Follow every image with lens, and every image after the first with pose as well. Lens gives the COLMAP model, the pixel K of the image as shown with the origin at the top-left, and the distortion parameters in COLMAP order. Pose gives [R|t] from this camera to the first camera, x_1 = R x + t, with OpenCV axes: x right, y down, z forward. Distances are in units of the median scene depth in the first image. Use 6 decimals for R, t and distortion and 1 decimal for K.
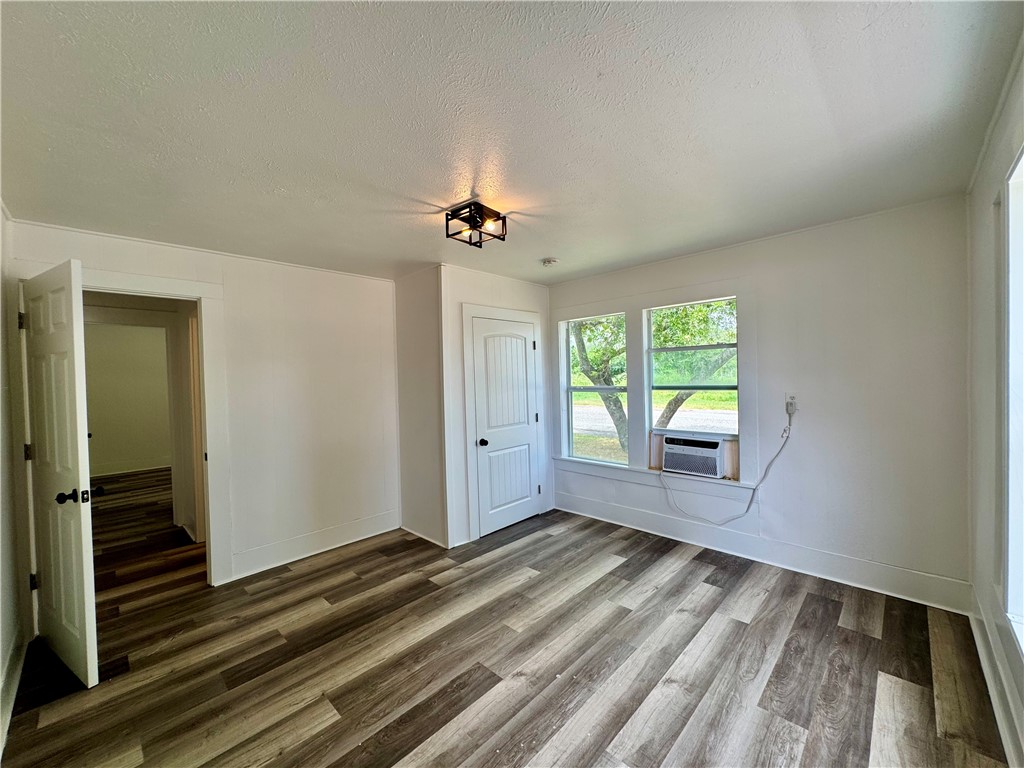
lens RADIAL K [[407.3, 0, 512.1], [0, 407.3, 383.3], [0, 0, 1]] dist [-0.000947, 0.000233]
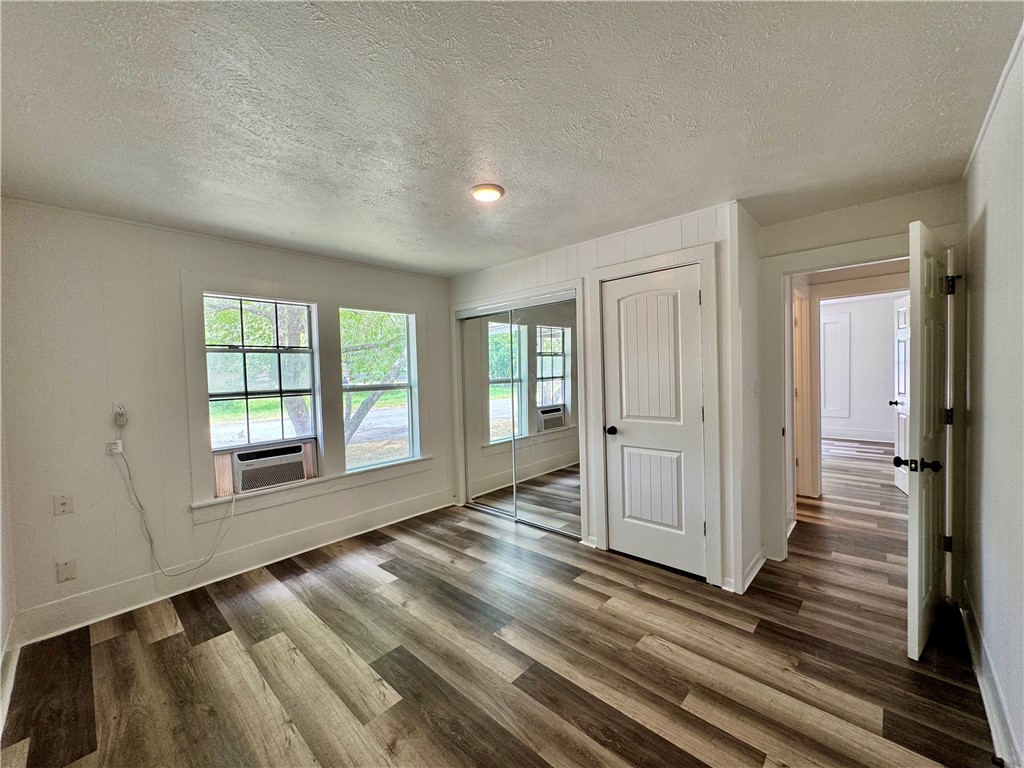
lens RADIAL K [[407.3, 0, 509.6], [0, 407.3, 387.5], [0, 0, 1]] dist [-0.000947, 0.000233]
pose [[-0.007792, -0.019883, 0.999772, -0.491211], [0.031735, 0.999294, 0.020121, 0.000777], [-0.999466, 0.031885, -0.007156, 0.500558]]
